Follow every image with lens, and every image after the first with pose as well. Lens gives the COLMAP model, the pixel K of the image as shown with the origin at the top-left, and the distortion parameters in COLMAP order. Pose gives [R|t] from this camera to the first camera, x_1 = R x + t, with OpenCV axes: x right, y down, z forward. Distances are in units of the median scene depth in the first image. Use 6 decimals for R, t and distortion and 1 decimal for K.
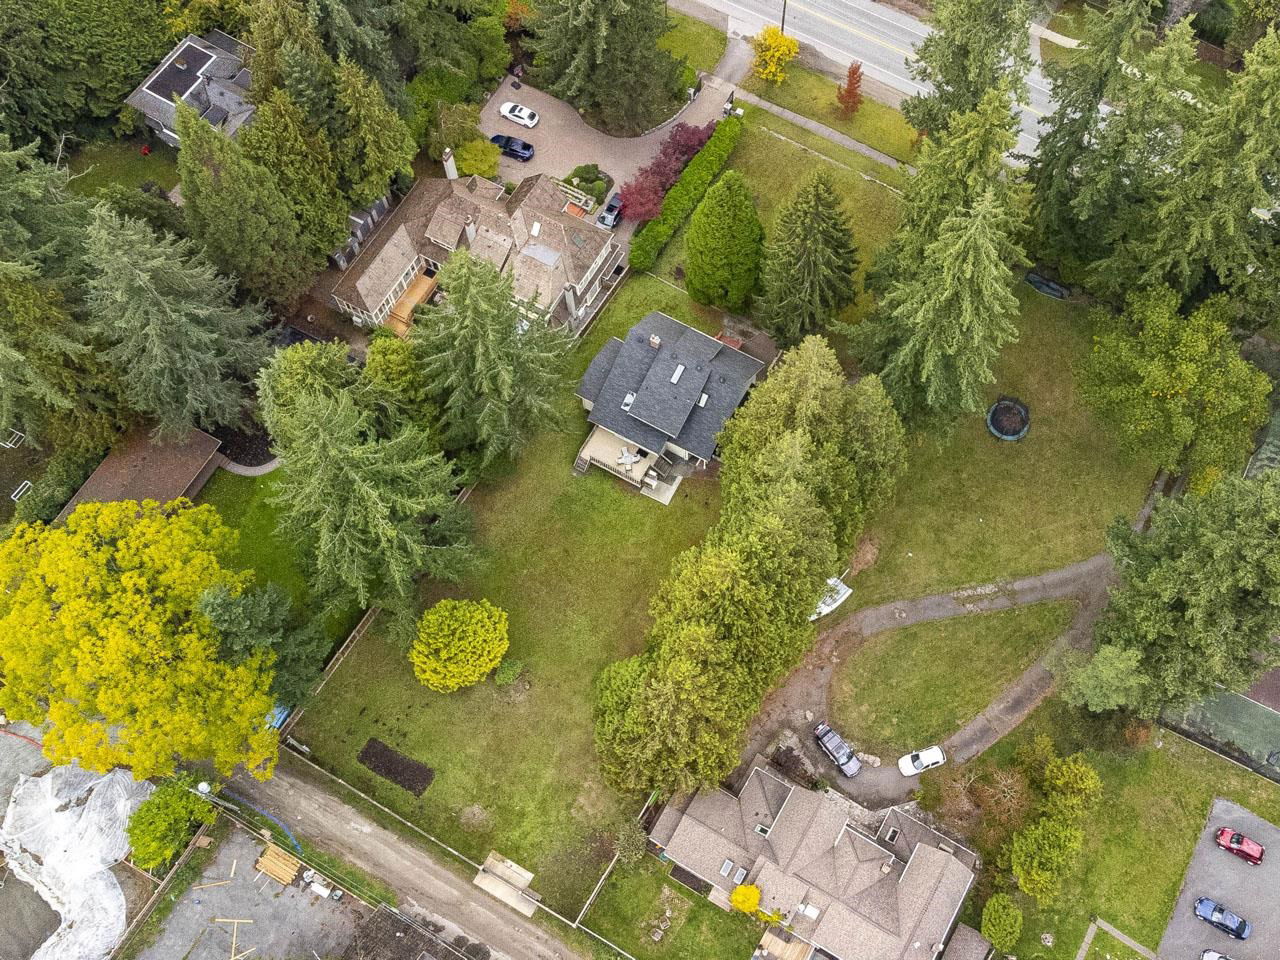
lens RADIAL K [[1302.6, 0, 694.7], [0, 1302.6, 420.2], [0, 0, 1]] dist [0.015142, 0.000000]
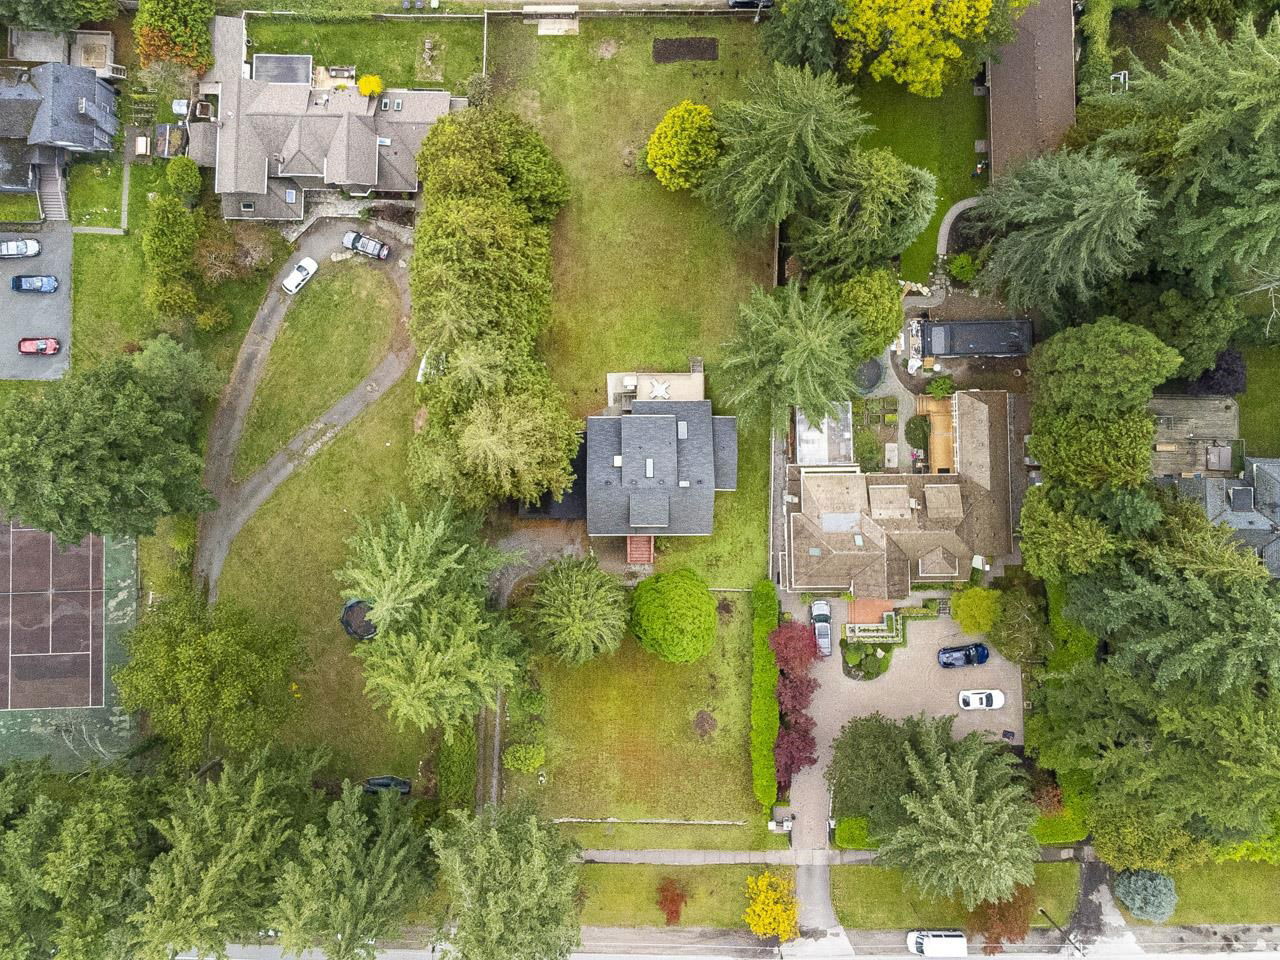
lens RADIAL K [[1302.6, 0, 640.7], [0, 1302.6, 380.1], [0, 0, 1]] dist [0.015142, 0.000000]
pose [[-0.872972, 0.486075, -0.040632, 0.000991], [-0.444621, -0.758724, 0.476078, -0.480329], [0.200581, 0.433669, 0.878464, 0.073806]]
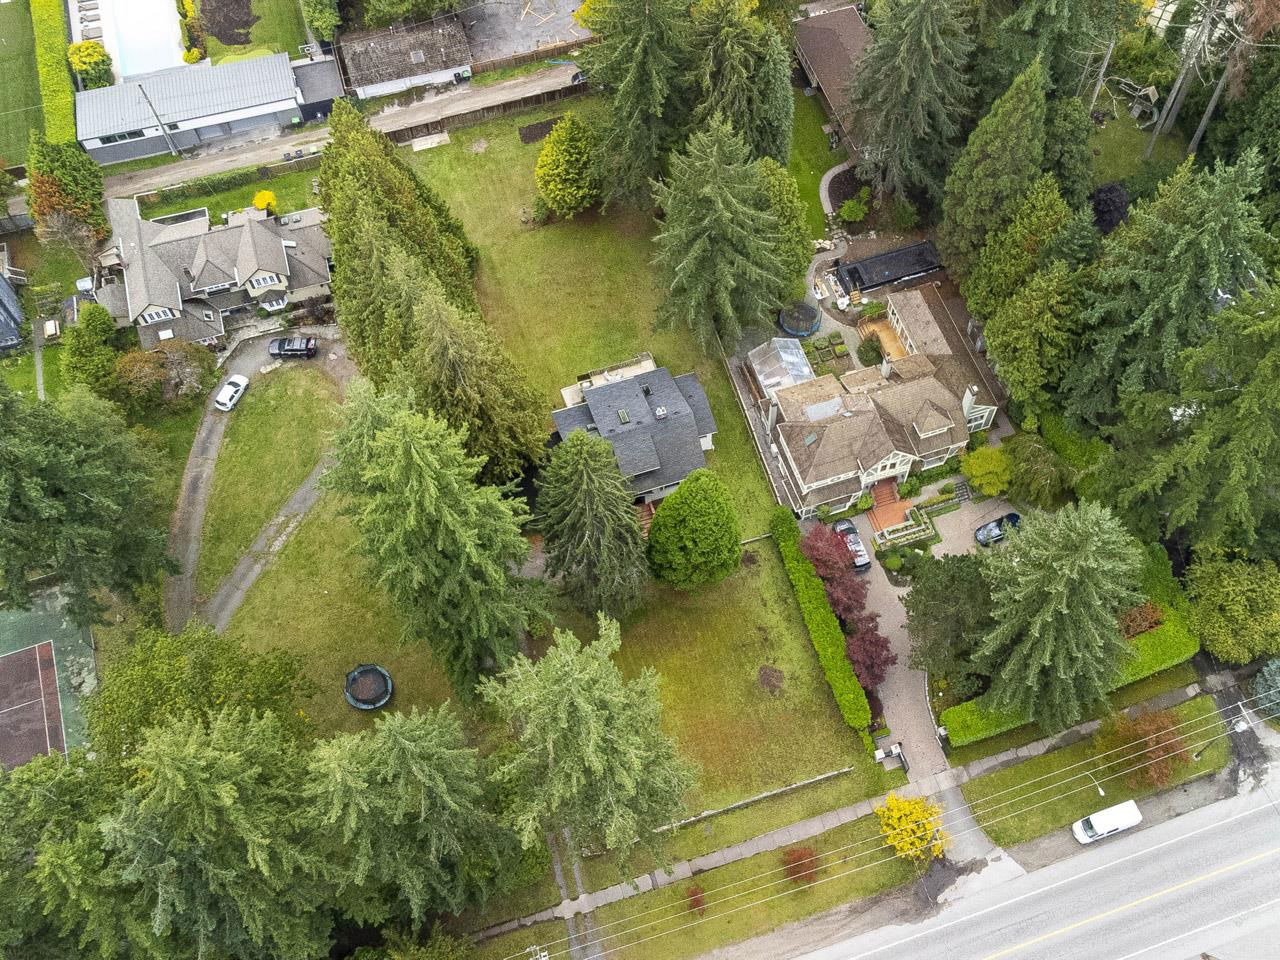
lens RADIAL K [[1302.6, 0, 721.8], [0, 1302.6, 487.2], [0, 0, 1]] dist [0.015142, 0.000000]
pose [[-0.667600, 0.645291, -0.371361, 0.352765], [-0.678832, -0.322720, 0.659575, -0.786545], [0.305772, 0.692424, 0.653492, 0.419254]]
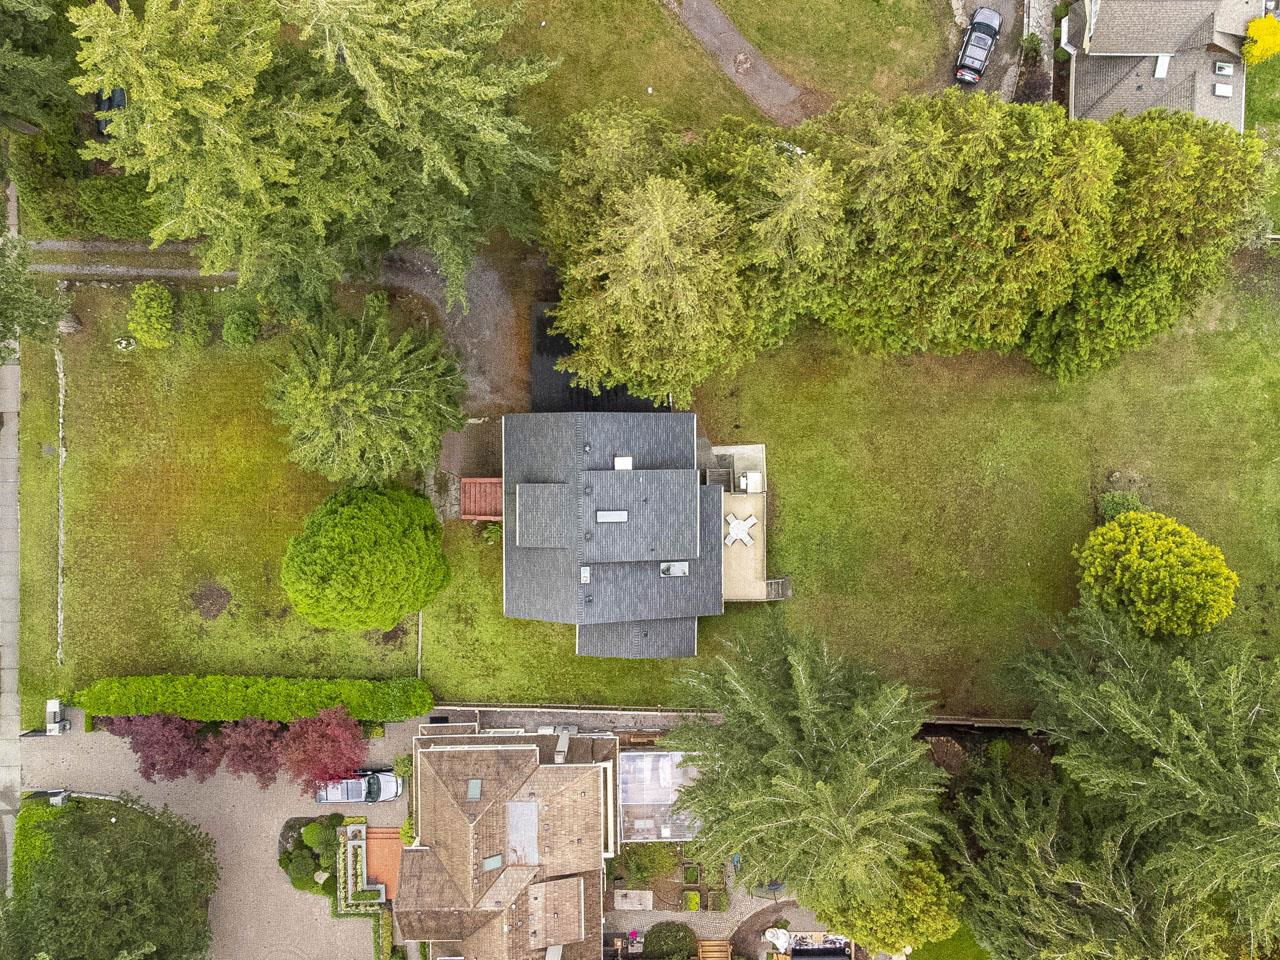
lens RADIAL K [[1302.6, 0, 629.2], [0, 1302.6, 488.8], [0, 0, 1]] dist [0.015142, 0.000000]
pose [[-0.489216, -0.871833, -0.023986, 0.009203], [0.787488, -0.453373, 0.417511, -0.287275], [-0.374875, 0.185364, 0.908355, 0.450583]]
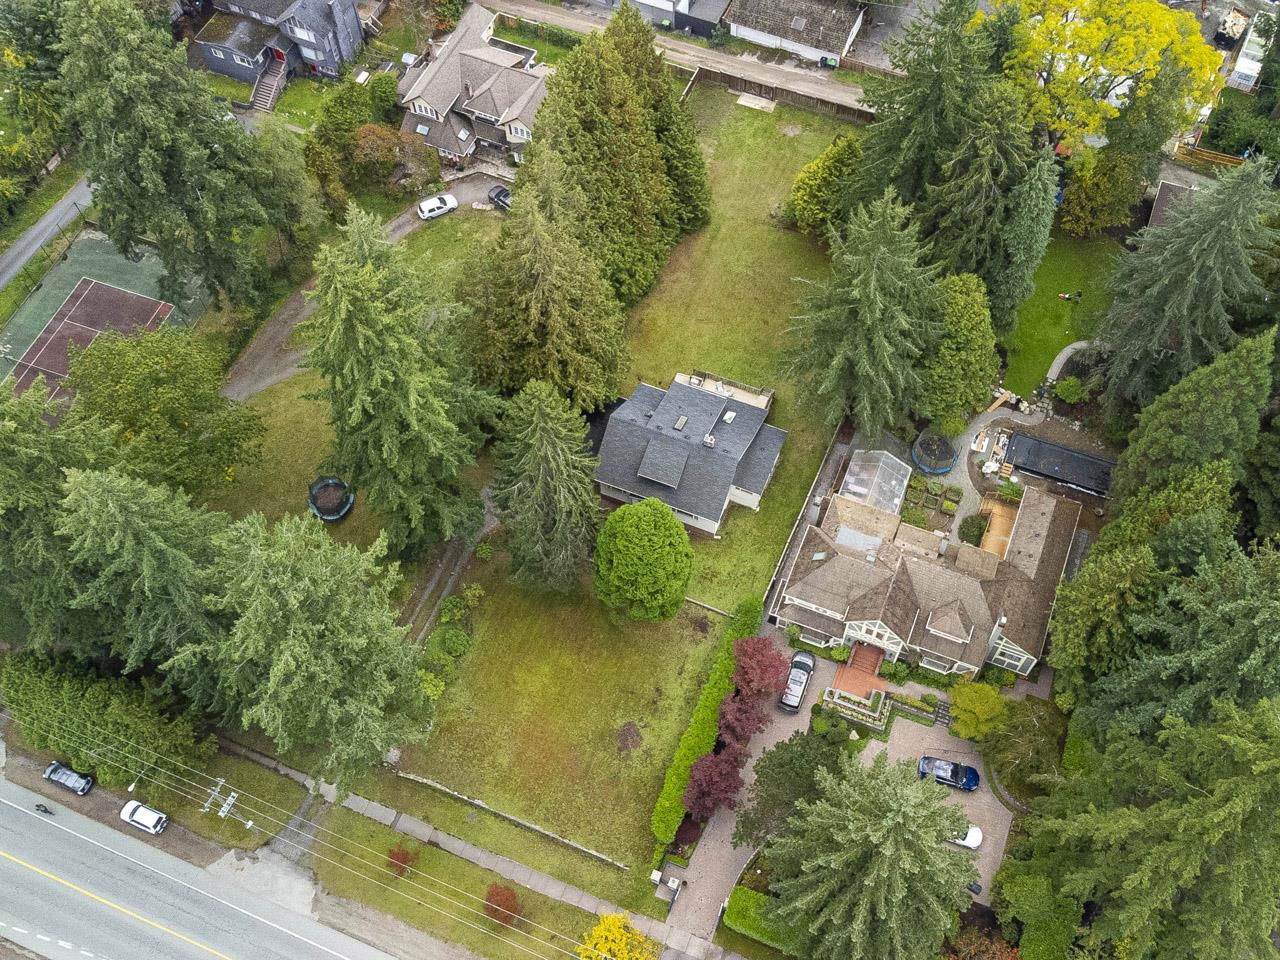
lens RADIAL K [[1302.6, 0, 675.9], [0, 1302.6, 500.9], [0, 0, 1]] dist [0.015142, 0.000000]
pose [[-0.992468, 0.104865, -0.063331, 0.058063], [-0.112373, -0.573428, 0.811513, -0.862136], [0.048784, 0.812517, 0.580893, 0.509494]]
